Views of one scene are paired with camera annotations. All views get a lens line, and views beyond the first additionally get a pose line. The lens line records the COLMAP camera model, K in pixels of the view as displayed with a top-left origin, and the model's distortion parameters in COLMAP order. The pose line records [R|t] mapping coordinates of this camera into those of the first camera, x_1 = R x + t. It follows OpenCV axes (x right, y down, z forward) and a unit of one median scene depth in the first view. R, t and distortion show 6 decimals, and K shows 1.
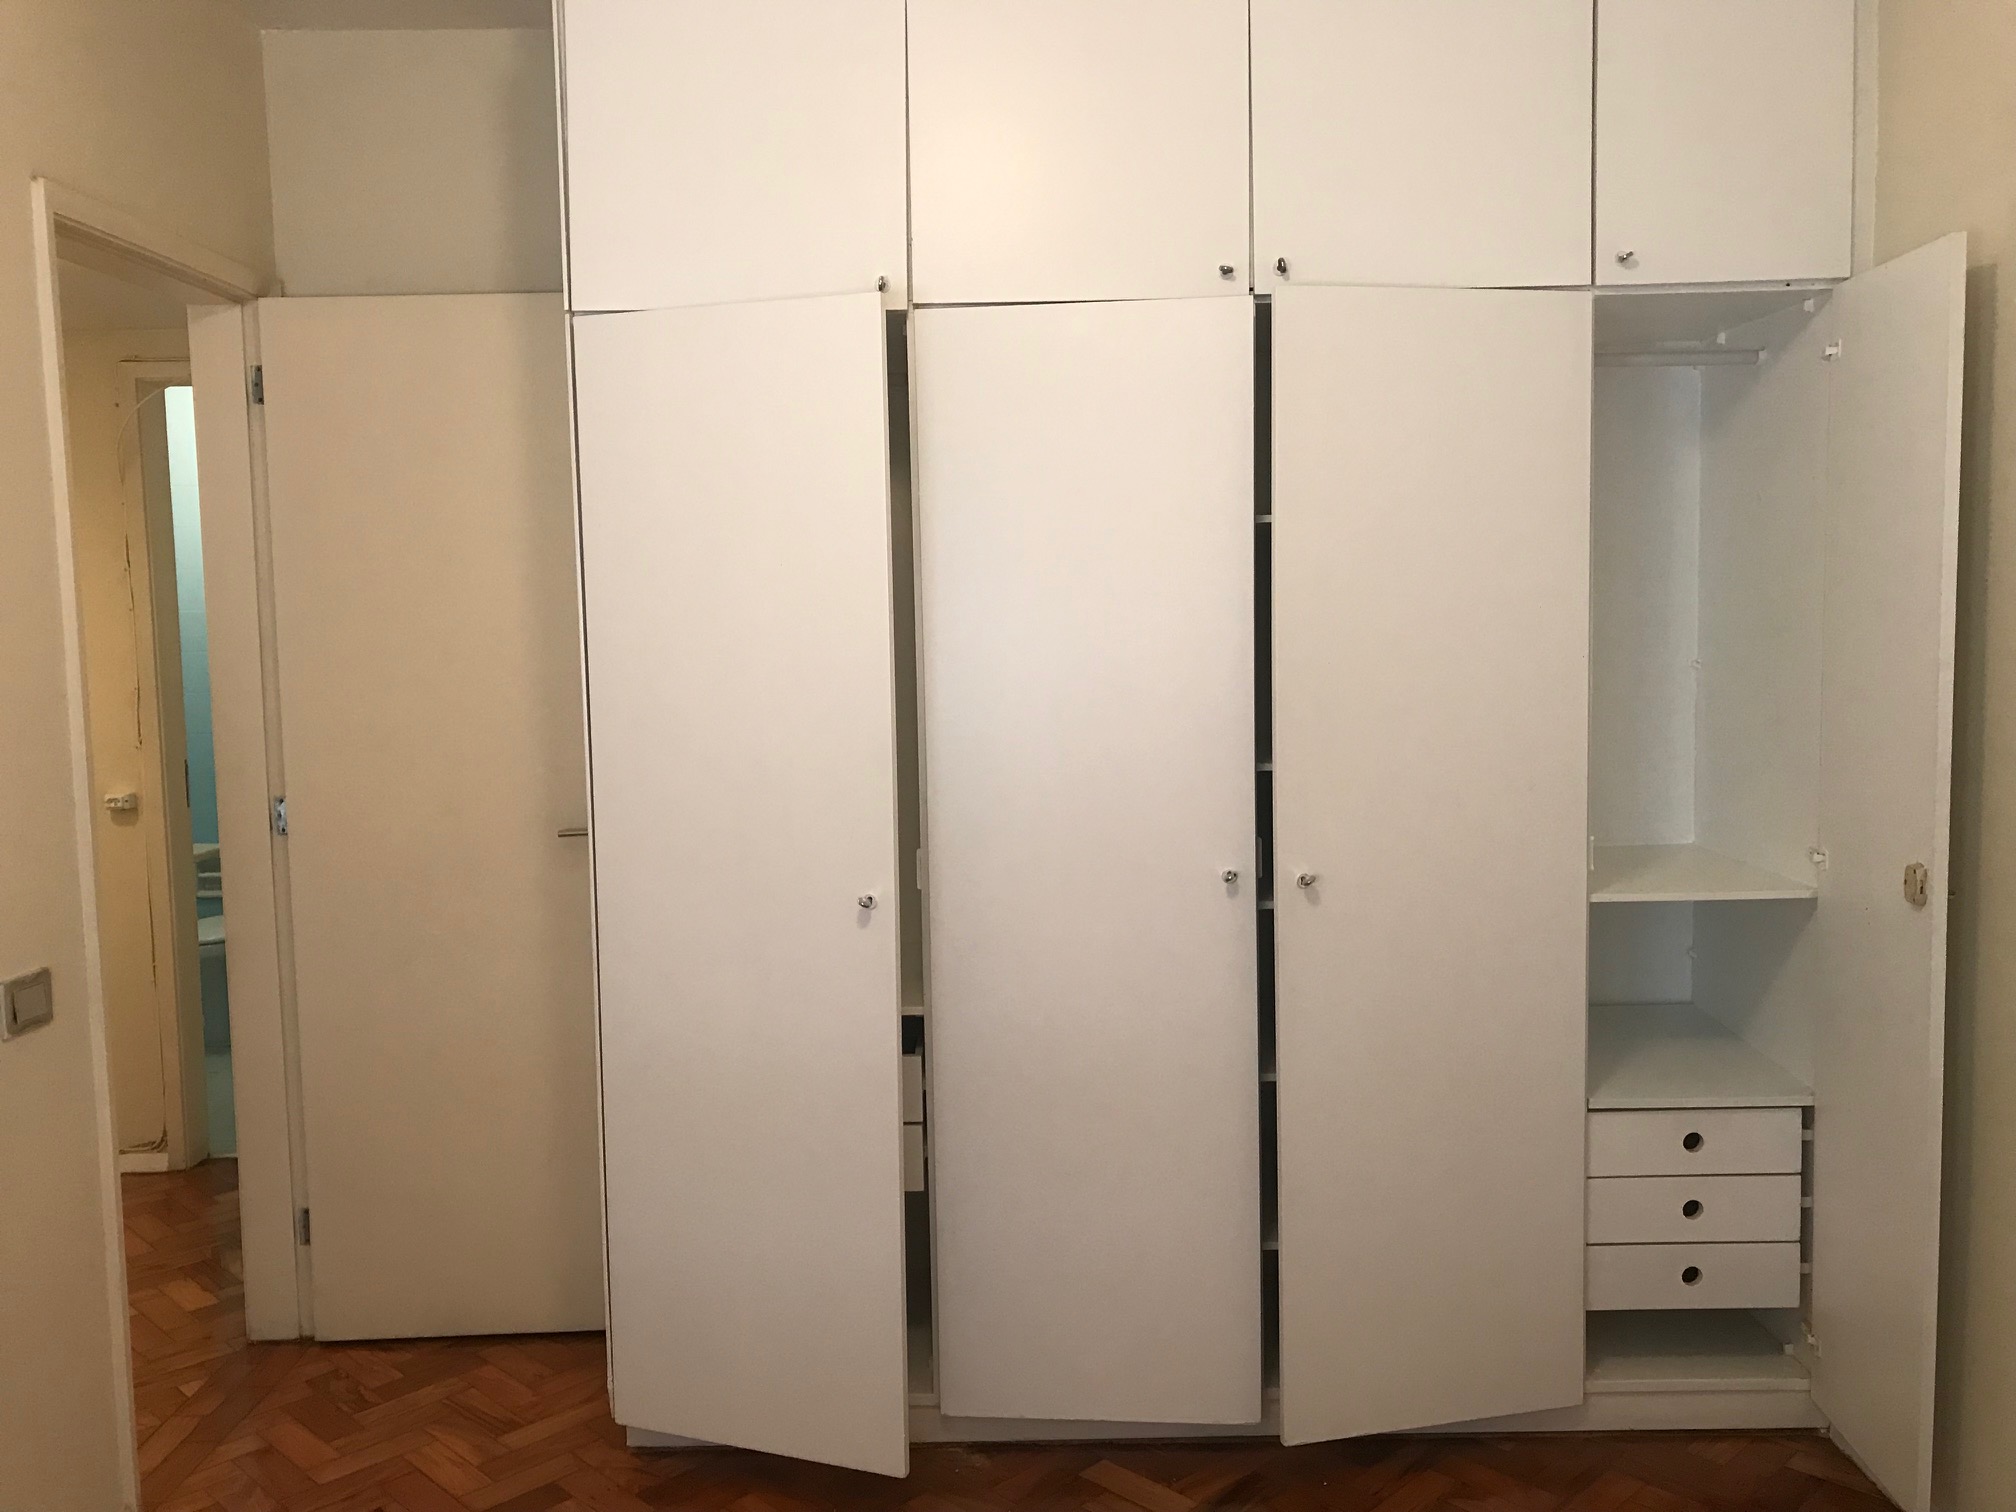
lens RADIAL K [[1654.6, 0, 1014.9], [0, 1654.6, 746.0], [0, 0, 1]] dist [0.119307, -0.223624]
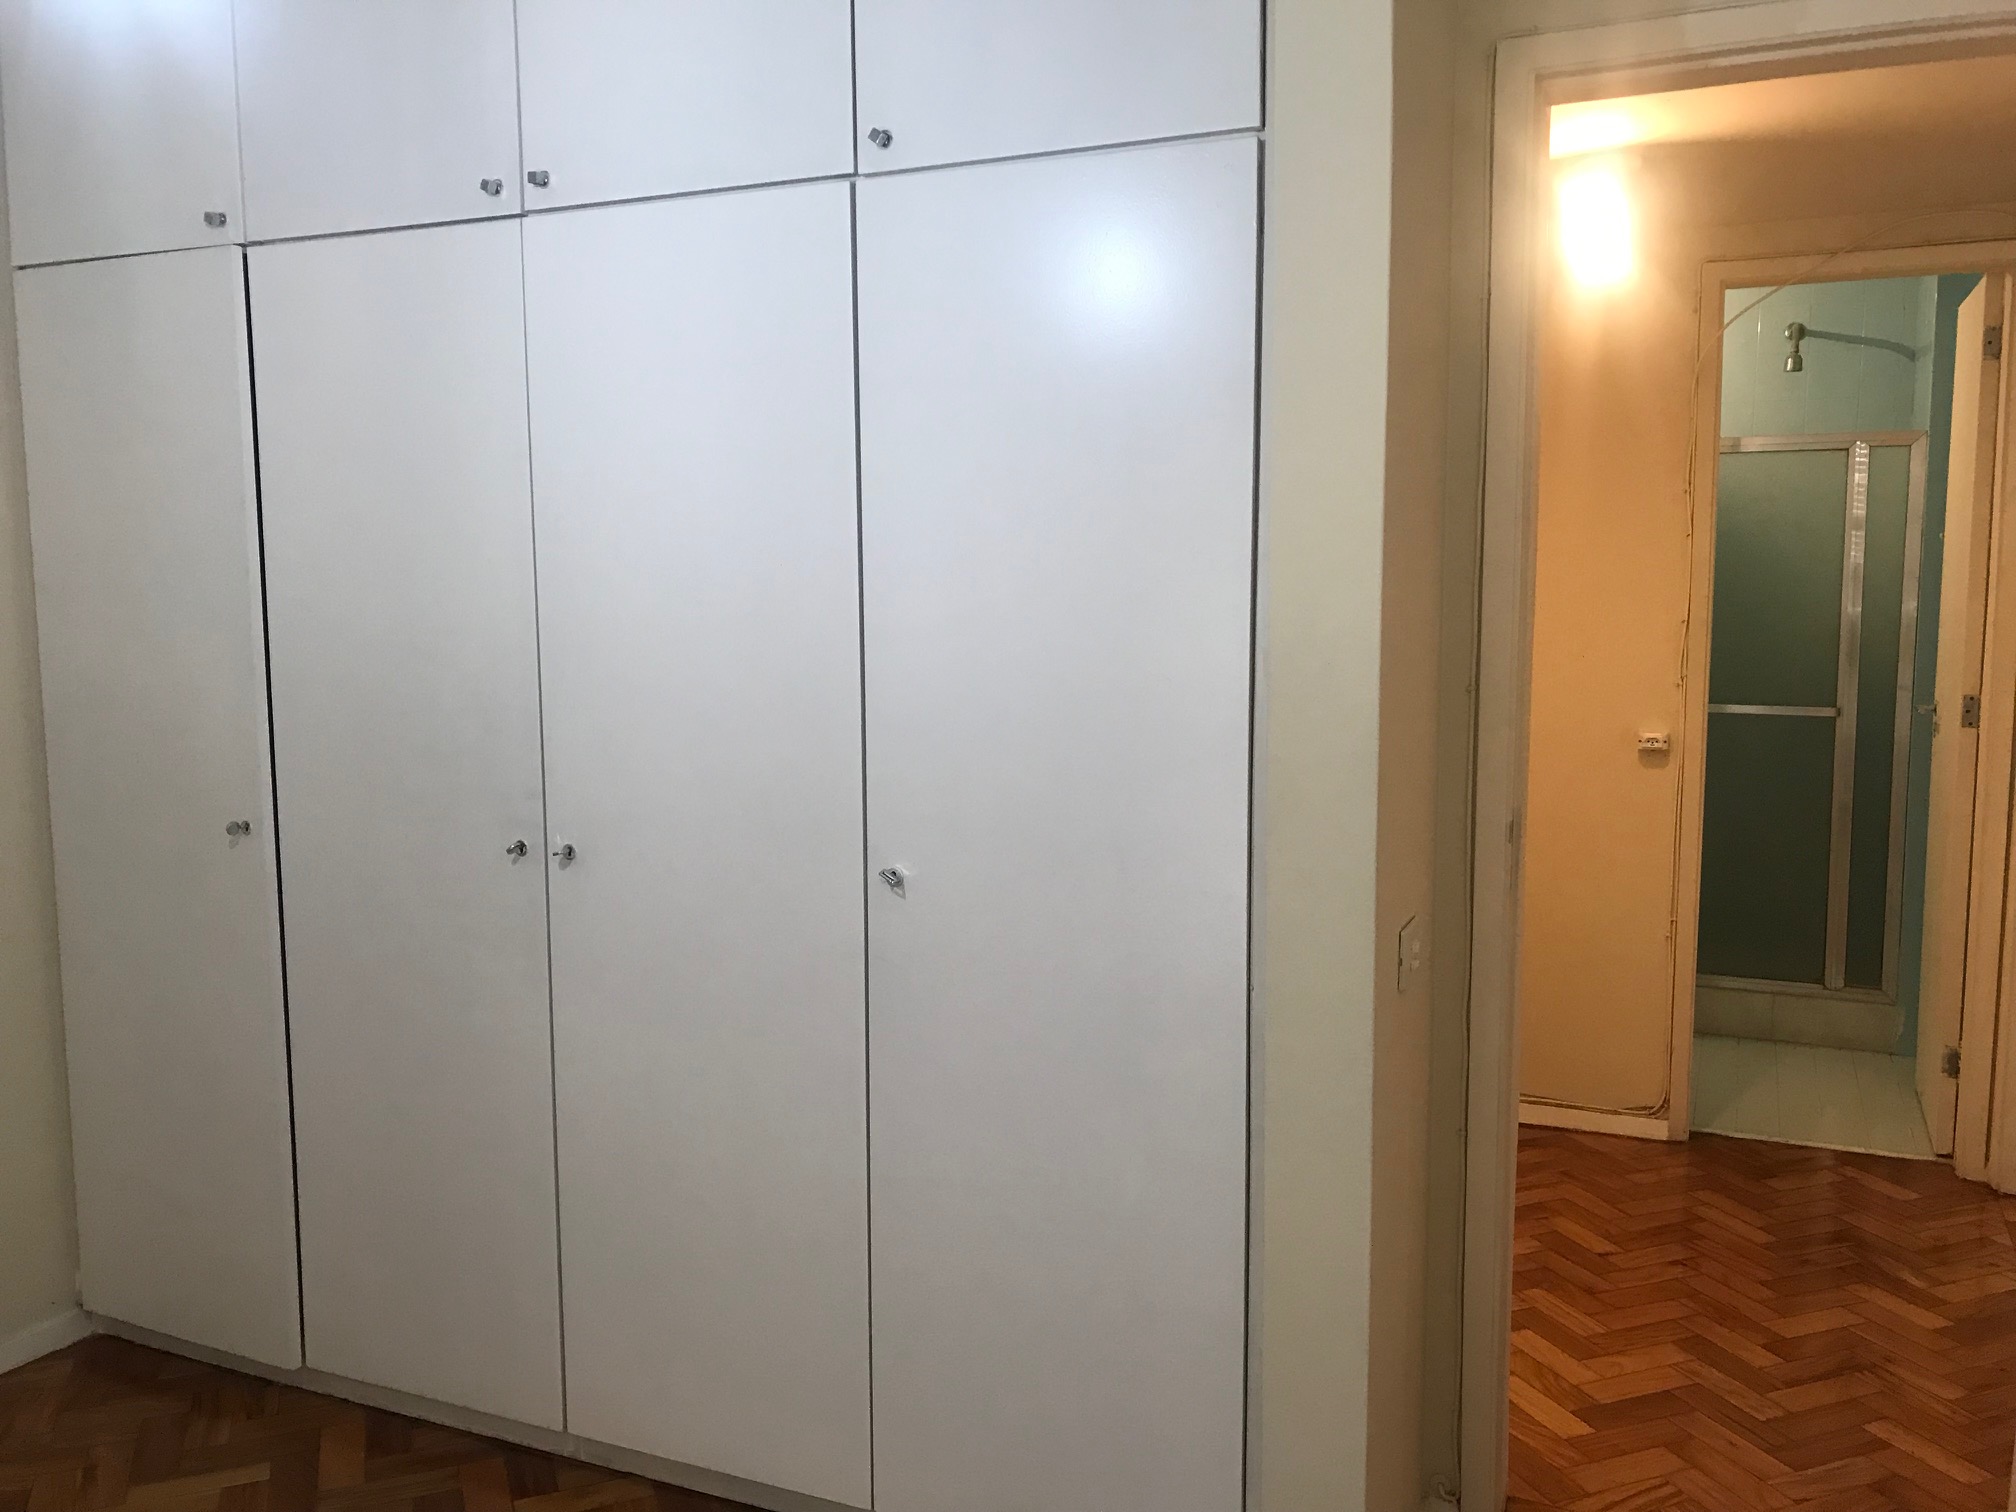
lens RADIAL K [[1654.6, 0, 1014.9], [0, 1654.6, 746.0], [0, 0, 1]] dist [0.119307, -0.223624]
pose [[0.907951, 0.060729, -0.414653, -0.459731], [-0.047569, 0.997984, 0.042002, 0.012777], [0.416368, -0.018411, 0.909010, 0.006136]]
